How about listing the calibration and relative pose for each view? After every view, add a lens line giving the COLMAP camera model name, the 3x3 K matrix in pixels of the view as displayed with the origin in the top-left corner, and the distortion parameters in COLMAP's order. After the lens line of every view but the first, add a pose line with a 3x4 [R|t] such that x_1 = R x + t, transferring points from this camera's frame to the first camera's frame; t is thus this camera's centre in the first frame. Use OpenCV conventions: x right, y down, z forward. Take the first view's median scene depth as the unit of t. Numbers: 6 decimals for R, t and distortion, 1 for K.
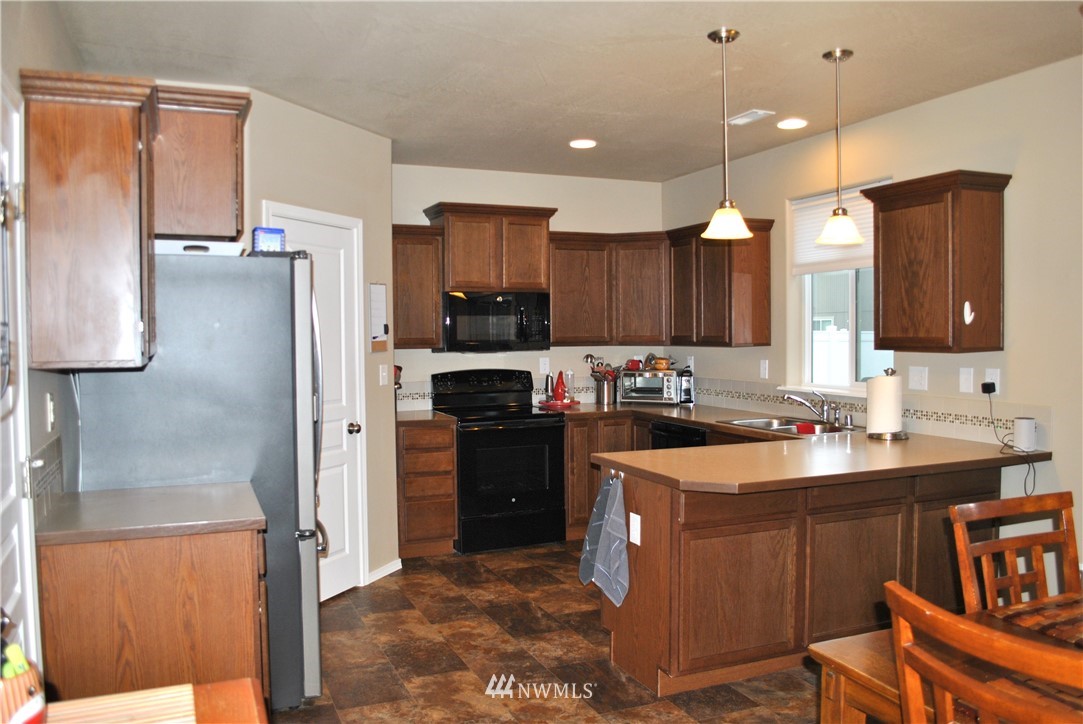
lens RADIAL K [[857.6, 0, 543.7], [0, 857.6, 370.0], [0, 0, 1]] dist [-0.078108, 0.006944]
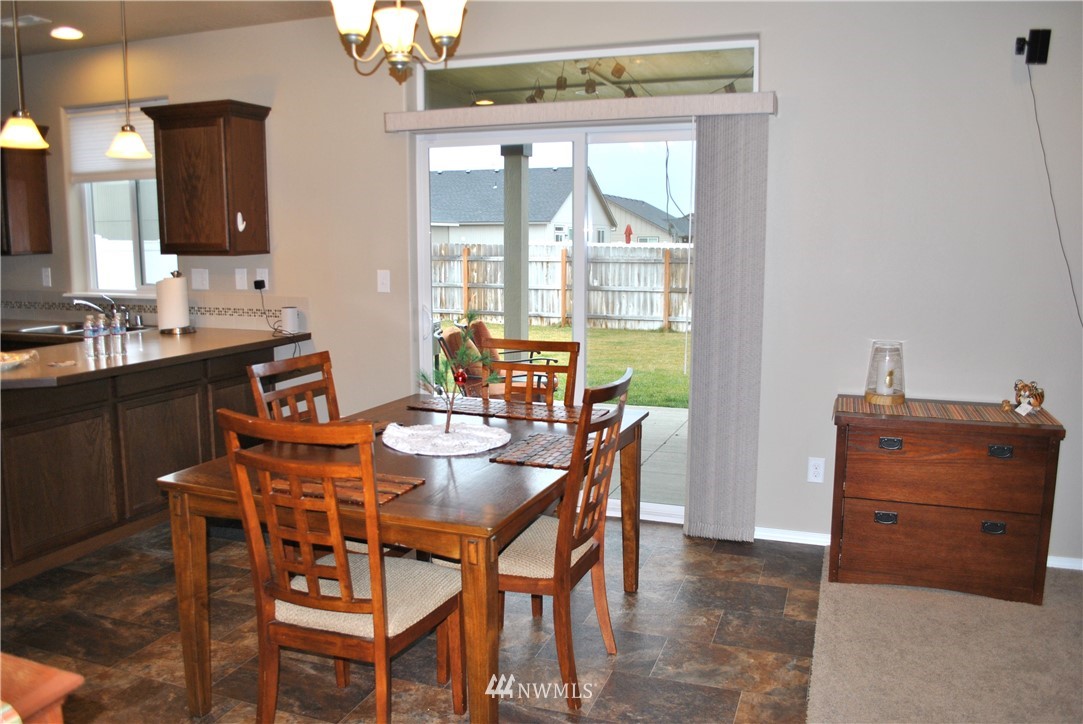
lens RADIAL K [[857.6, 0, 543.6], [0, 857.6, 369.2], [0, 0, 1]] dist [-0.078108, 0.006944]
pose [[0.679487, -0.100894, 0.726717, -0.094859], [0.024892, 0.993099, 0.114604, 0.012305], [-0.733265, -0.059783, 0.677310, -0.138444]]
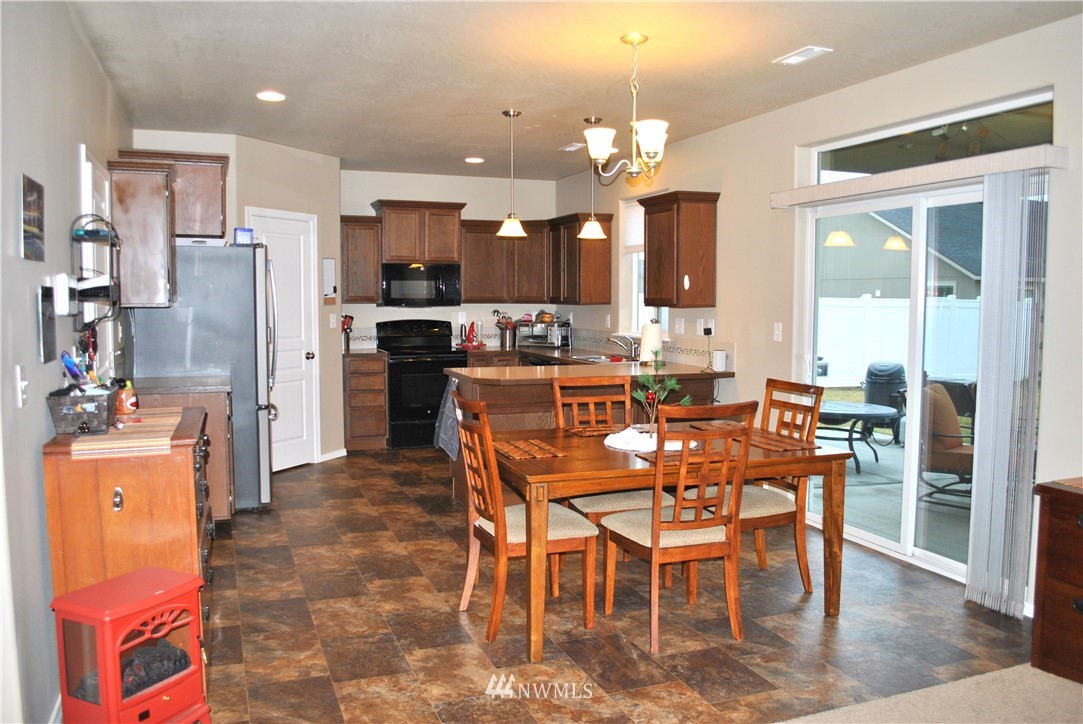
lens RADIAL K [[857.6, 0, 543.1], [0, 857.6, 365.3], [0, 0, 1]] dist [-0.078108, 0.006944]
pose [[0.999423, 0.014119, -0.030891, 0.277610], [-0.012955, 0.999210, 0.037566, 0.028213], [0.031397, -0.037144, 0.998817, -0.570641]]
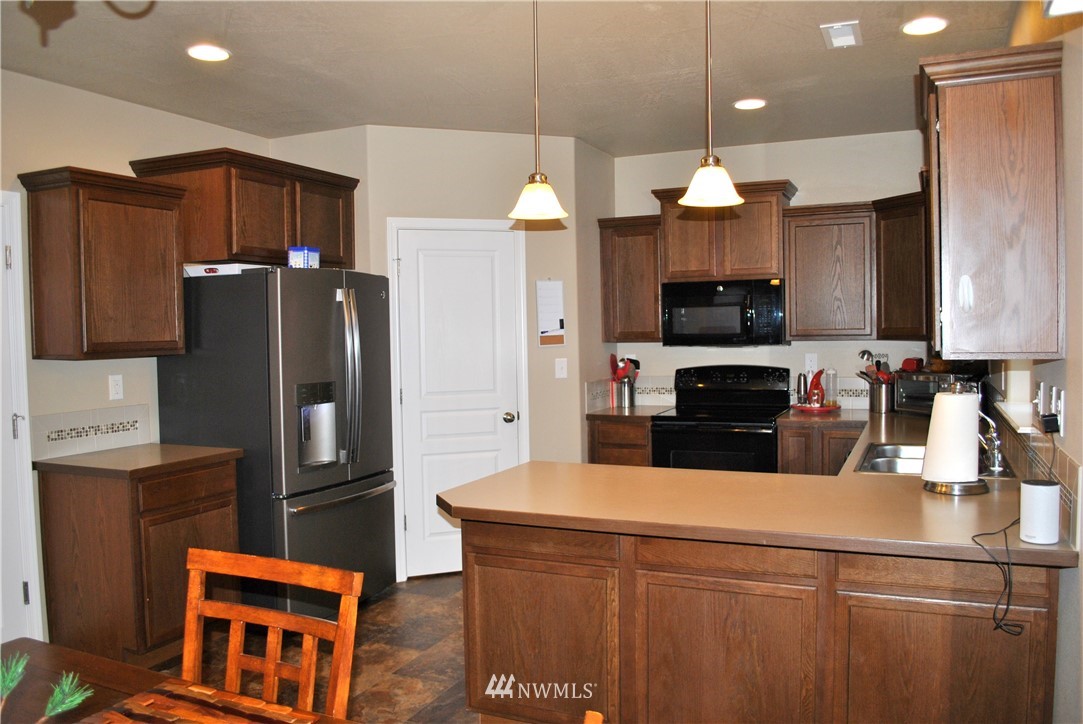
lens RADIAL K [[857.6, 0, 531.3], [0, 857.6, 373.0], [0, 0, 1]] dist [-0.078108, 0.006944]
pose [[0.679016, 0.035151, -0.733282, 0.698435], [-0.018708, 0.999357, 0.030582, -0.024816], [0.733885, -0.007047, 0.679237, 0.351994]]
